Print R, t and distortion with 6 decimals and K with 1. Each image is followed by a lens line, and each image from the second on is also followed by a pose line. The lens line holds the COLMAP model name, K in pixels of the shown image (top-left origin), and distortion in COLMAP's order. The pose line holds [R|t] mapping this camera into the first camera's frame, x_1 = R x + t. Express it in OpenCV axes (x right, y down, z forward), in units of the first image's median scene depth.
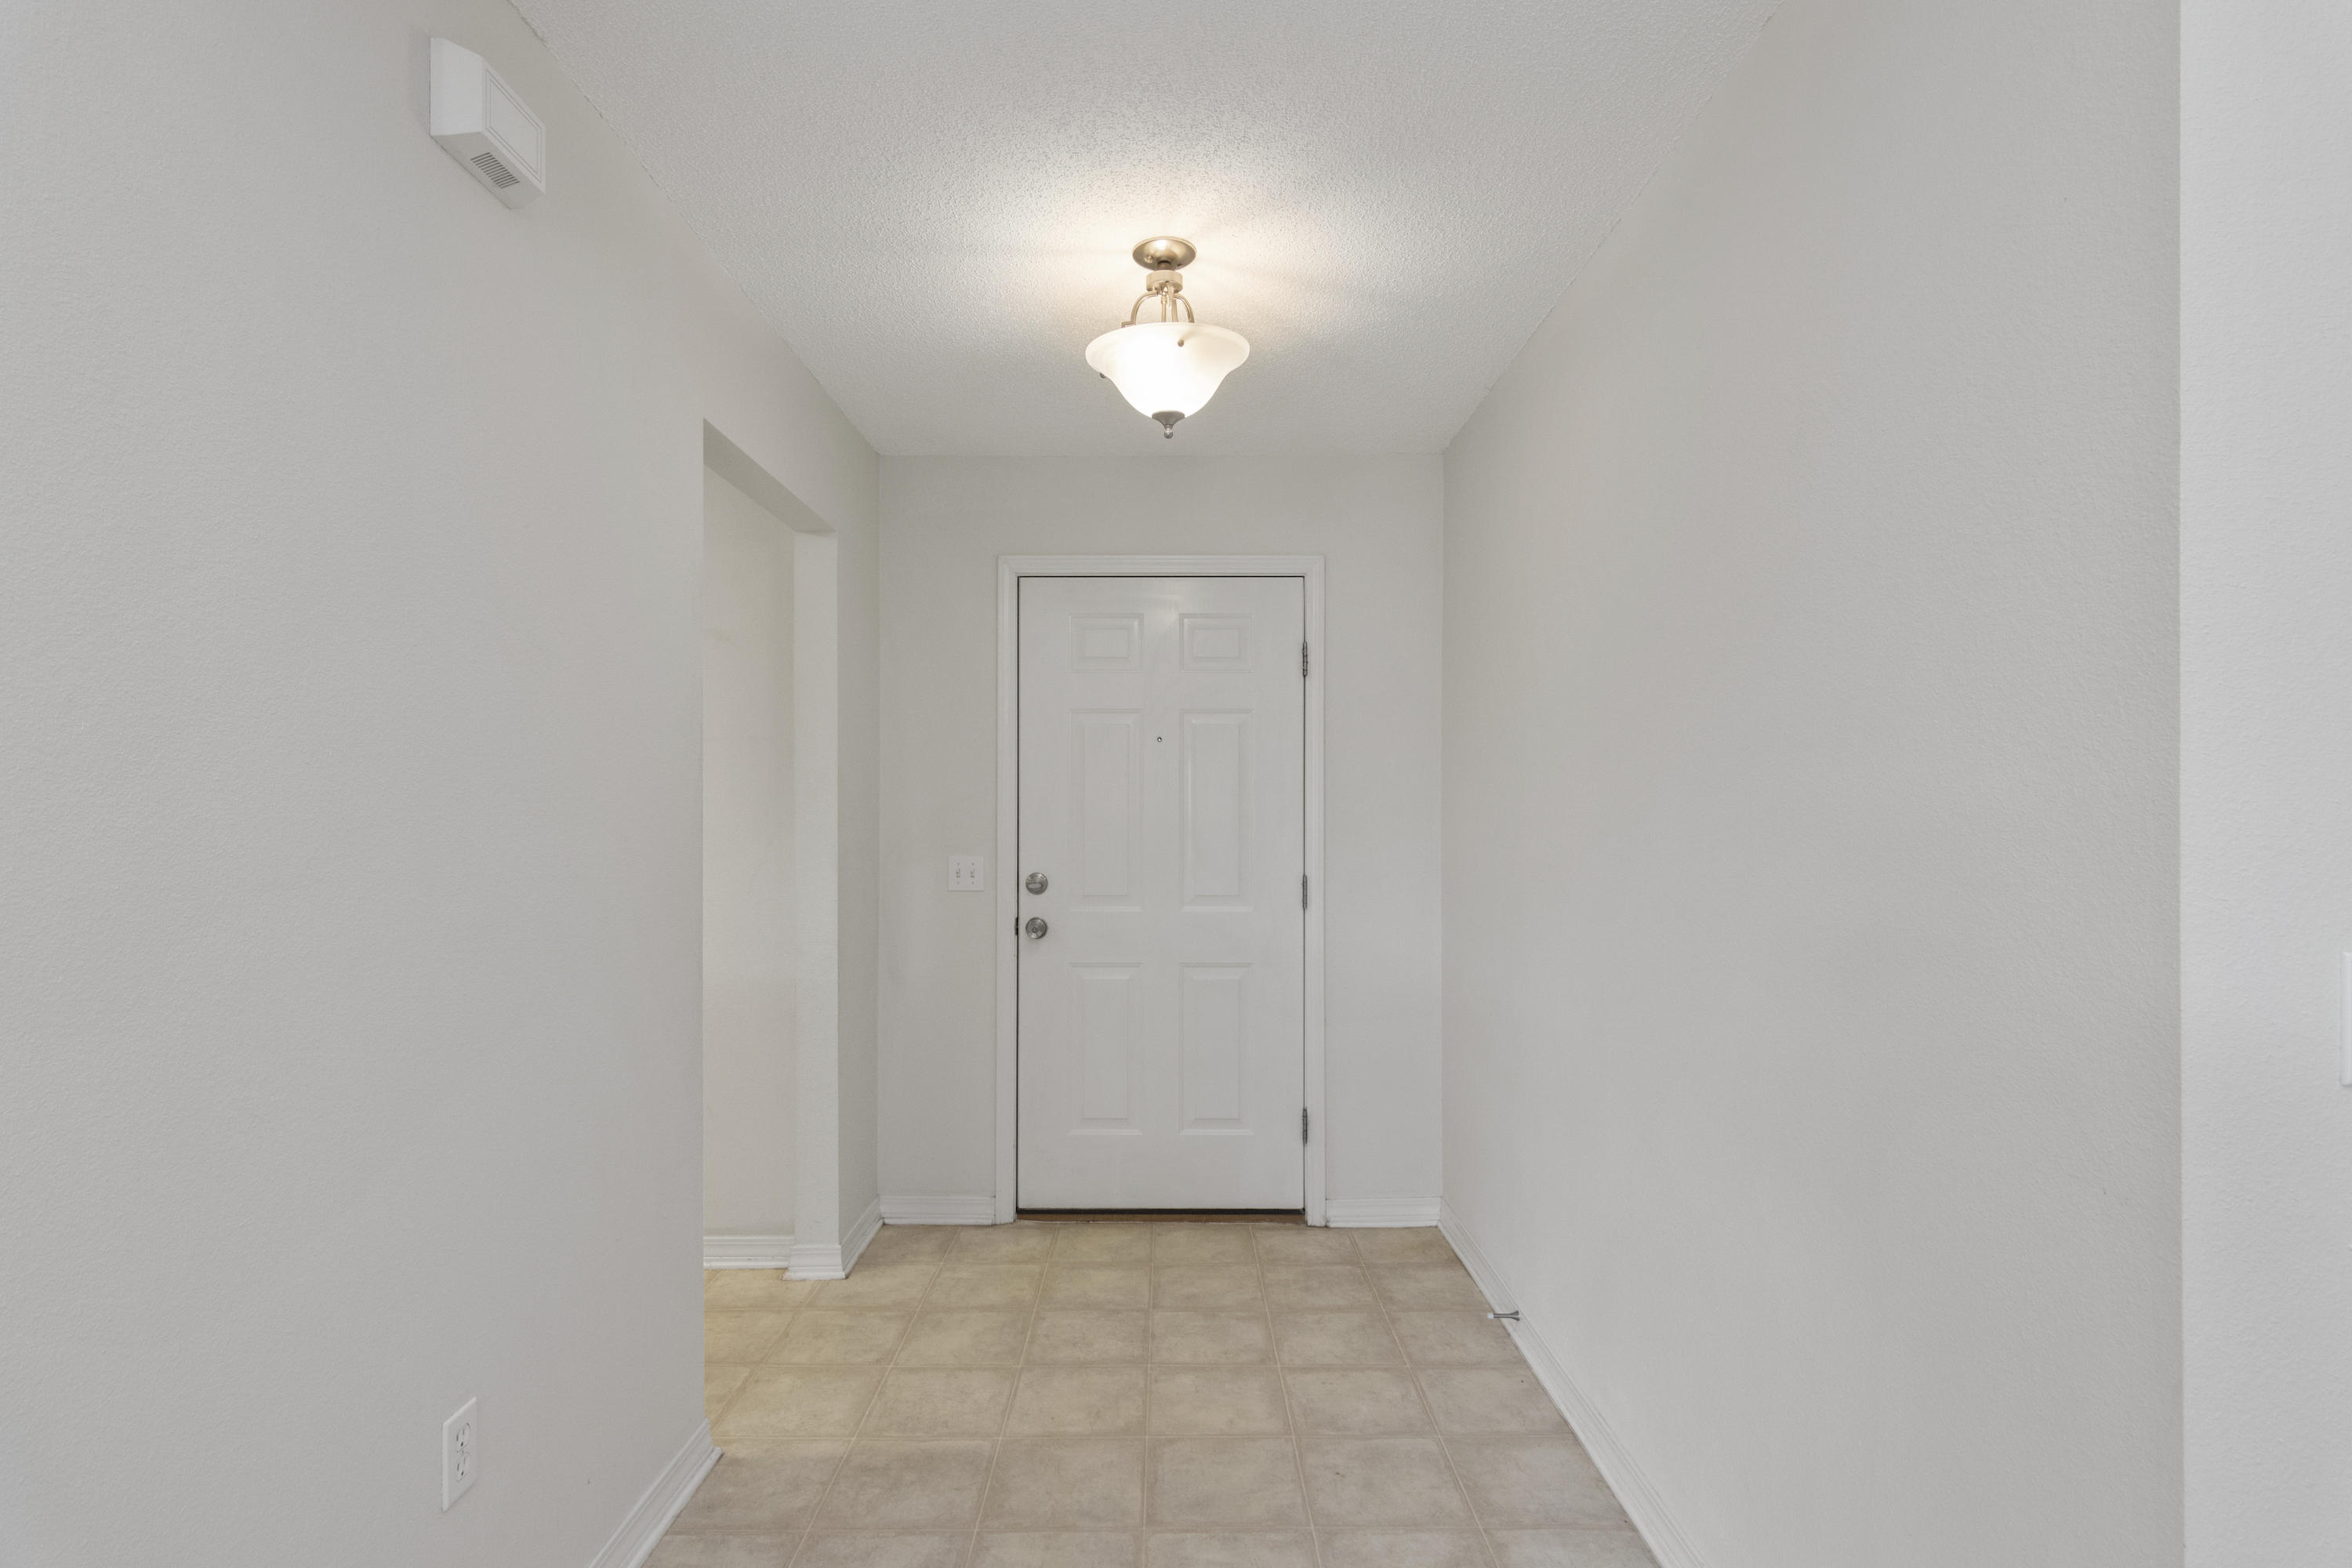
lens RADIAL K [[1137.1, 0, 1175.4], [0, 1137.1, 813.0], [0, 0, 1]] dist [0.000978, 0.001808]
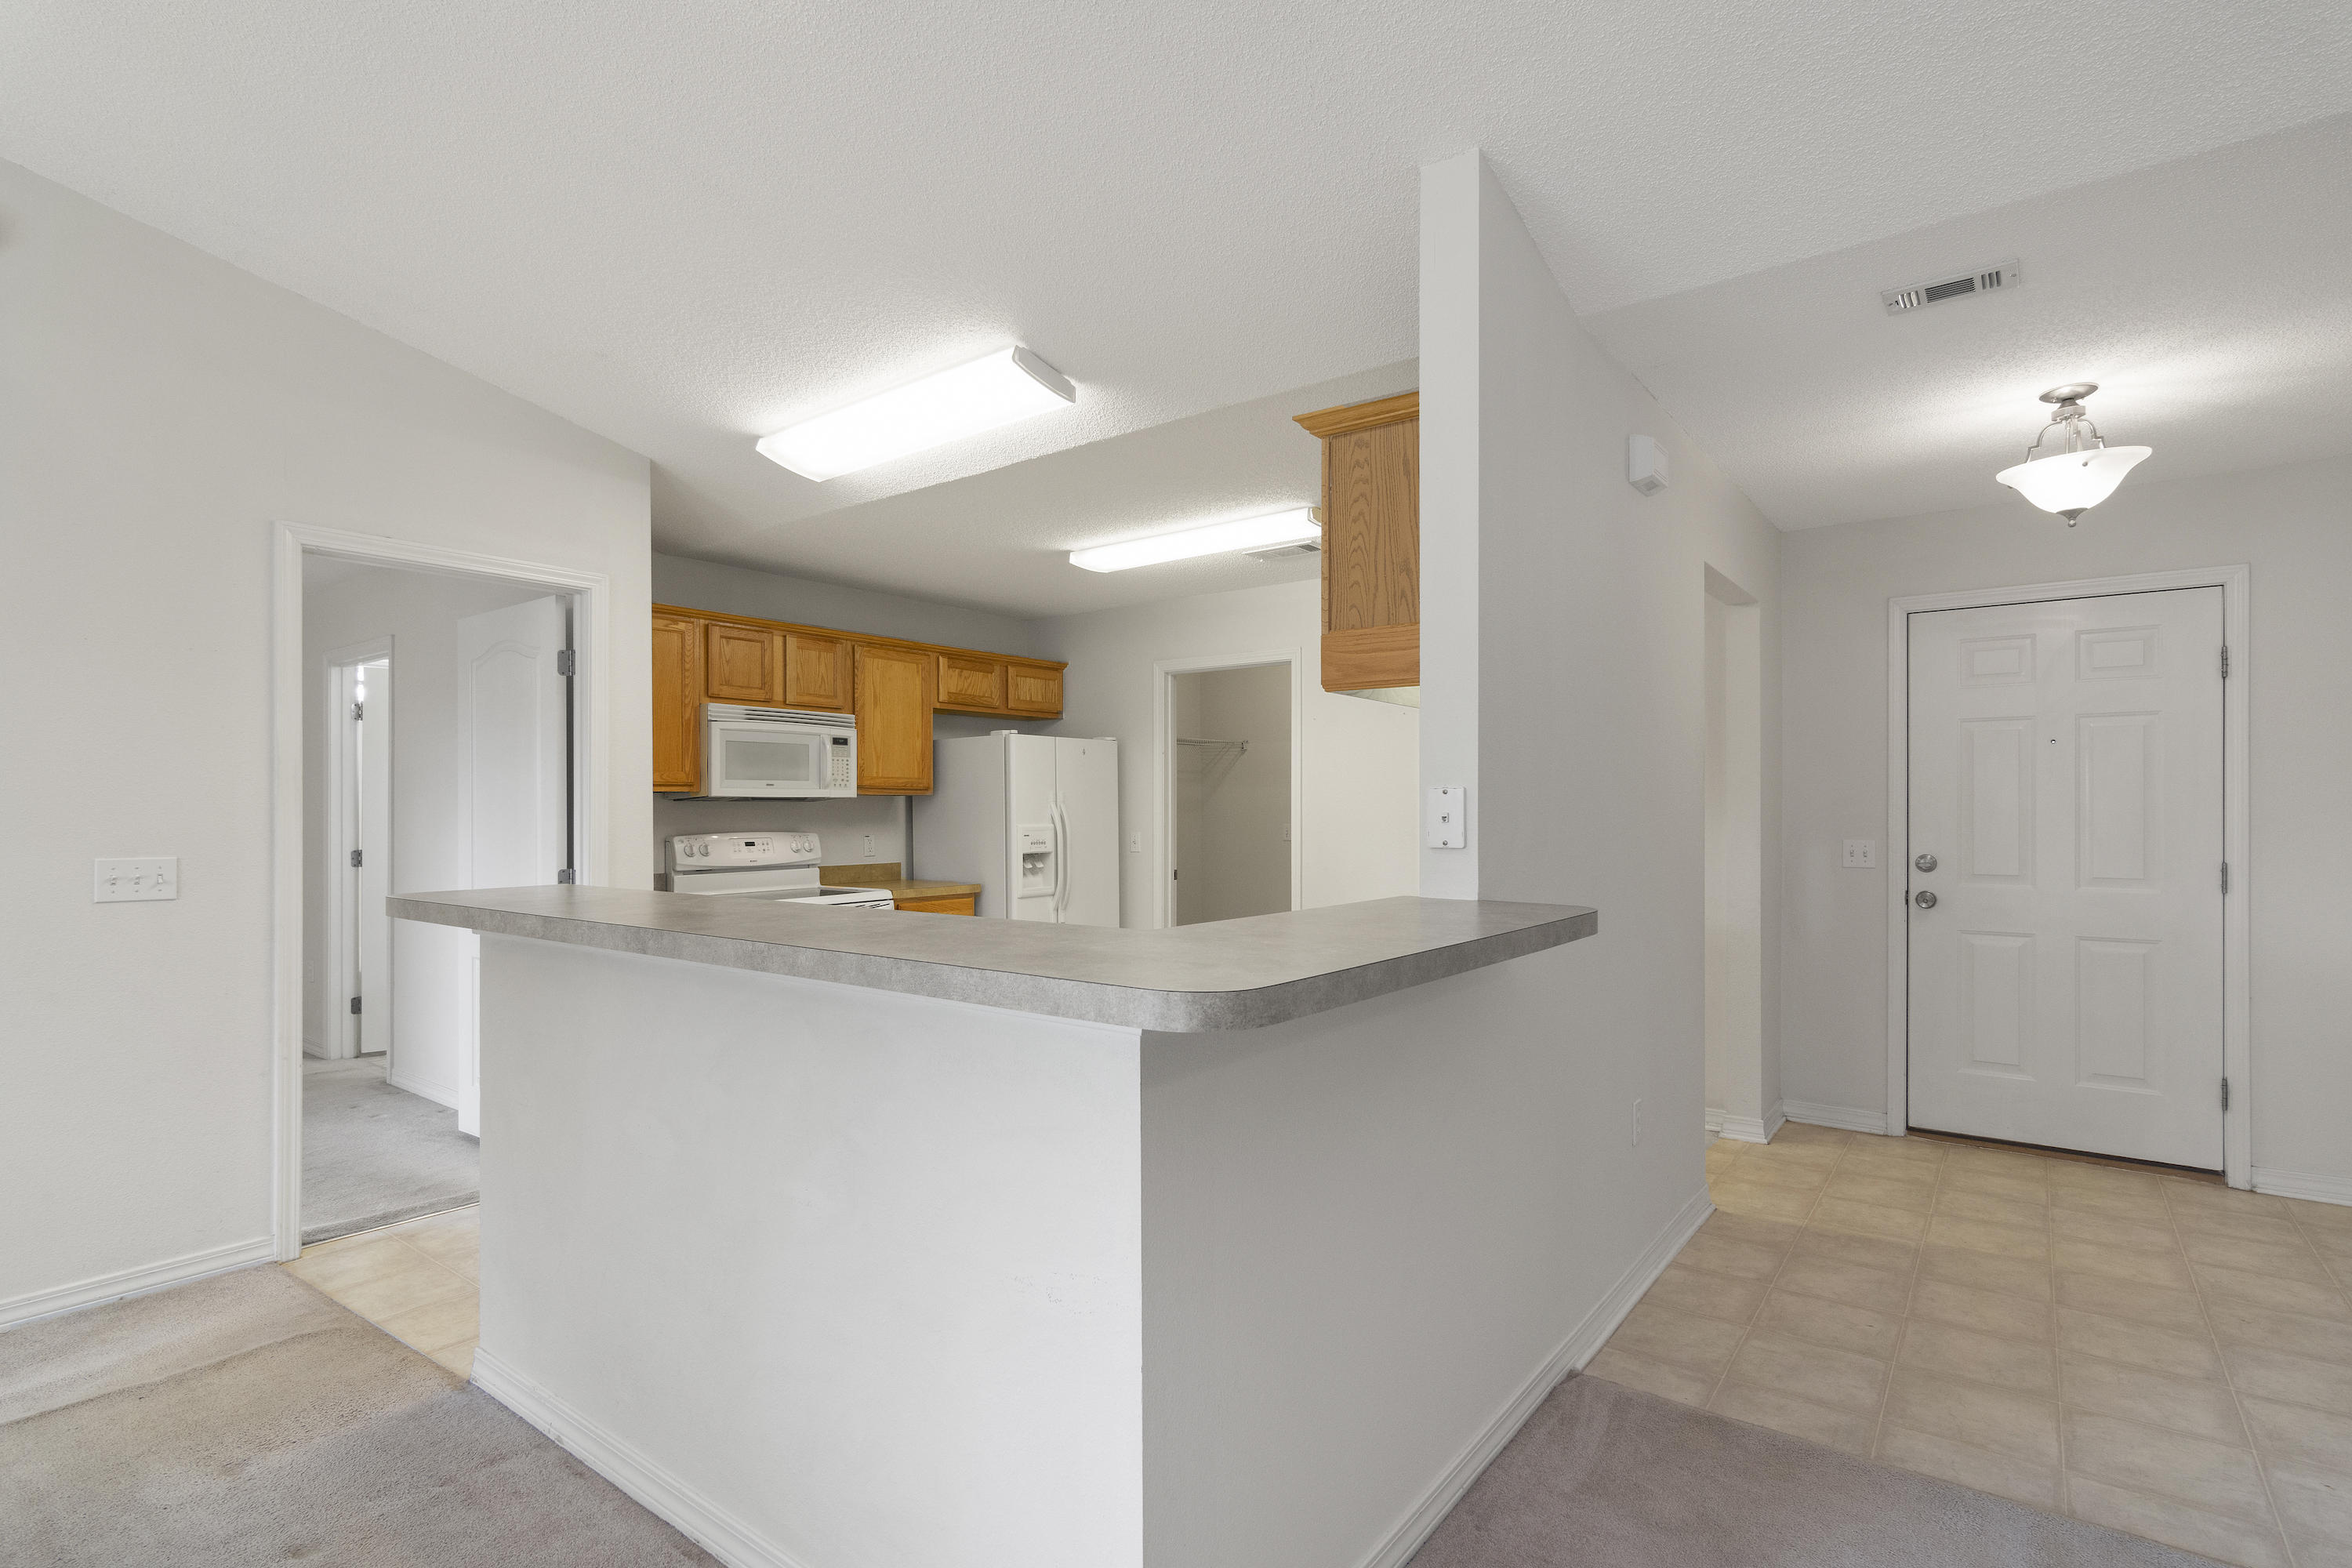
lens RADIAL K [[1137.1, 0, 1175.4], [0, 1137.1, 813.0], [0, 0, 1]] dist [0.000978, 0.001808]
pose [[0.794227, -0.000743, -0.607621, -0.022319], [0.004595, 0.999978, 0.004784, -0.001700], [0.607604, -0.006592, 0.794213, -0.526955]]
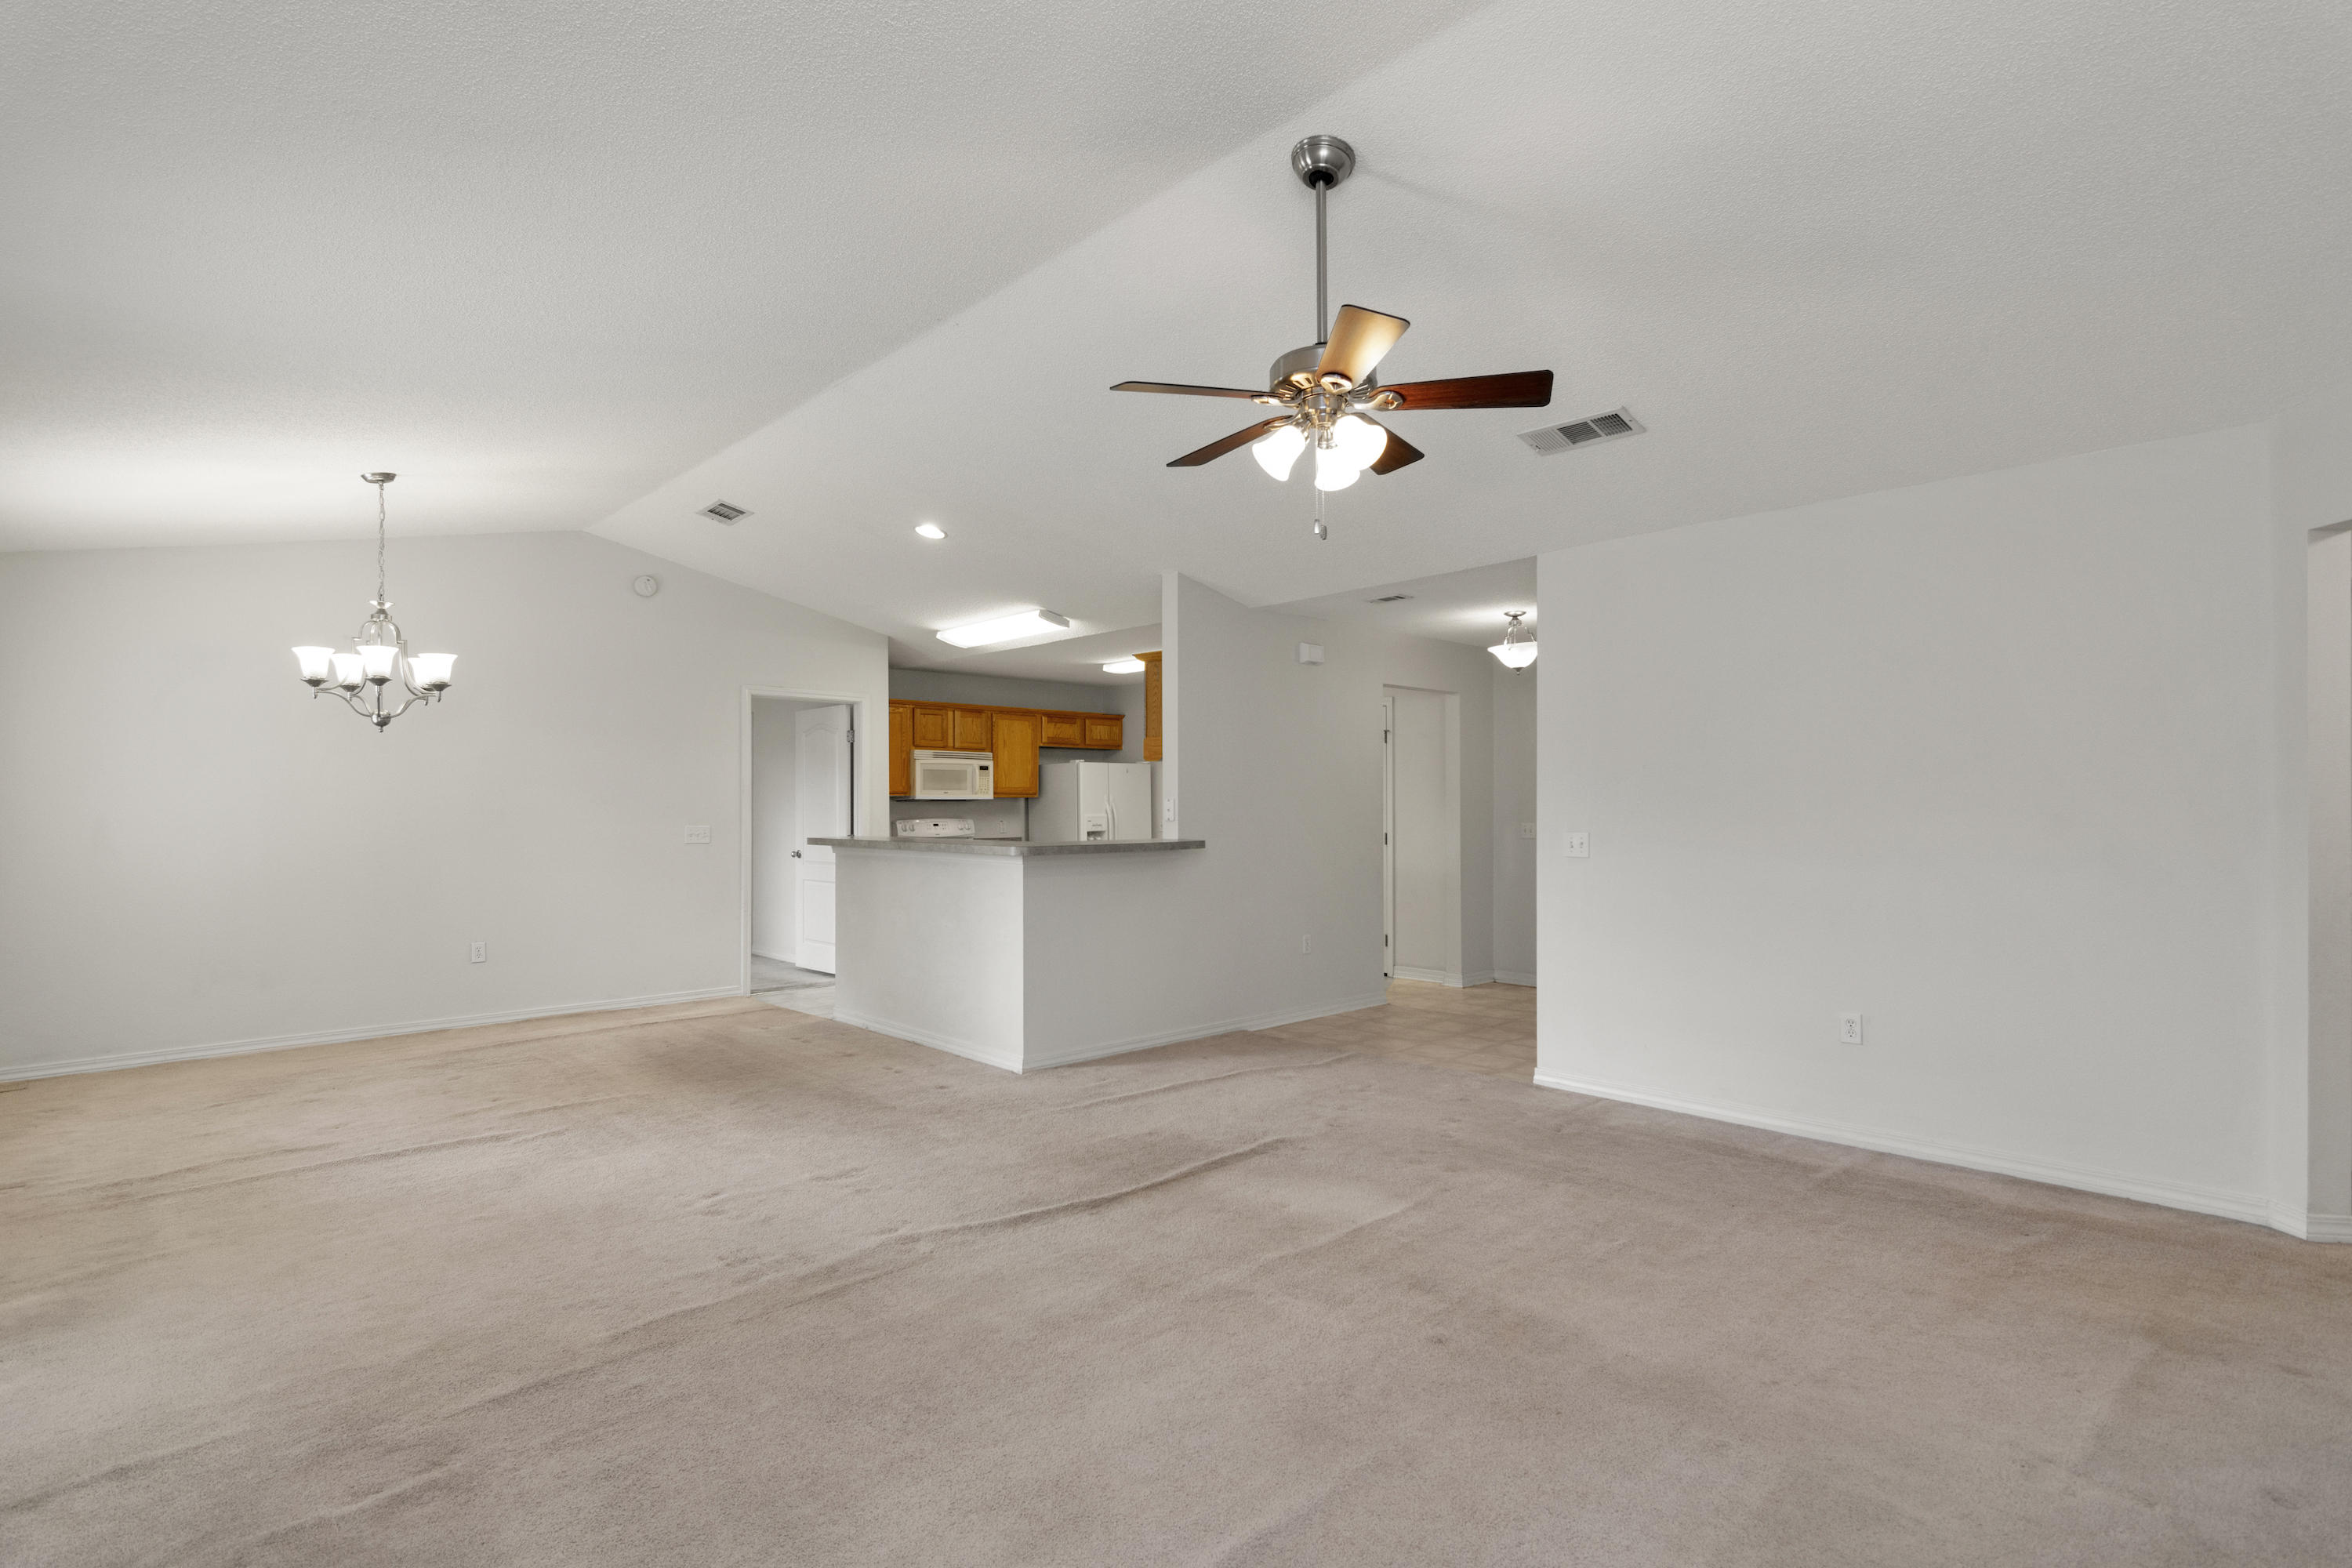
lens RADIAL K [[1137.1, 0, 1175.4], [0, 1137.1, 813.0], [0, 0, 1]] dist [0.000978, 0.001808]
pose [[0.686872, 0.003888, -0.726768, 1.102962], [0.004456, 0.999944, 0.009560, -0.008931], [0.726764, -0.009805, 0.686817, -1.195044]]
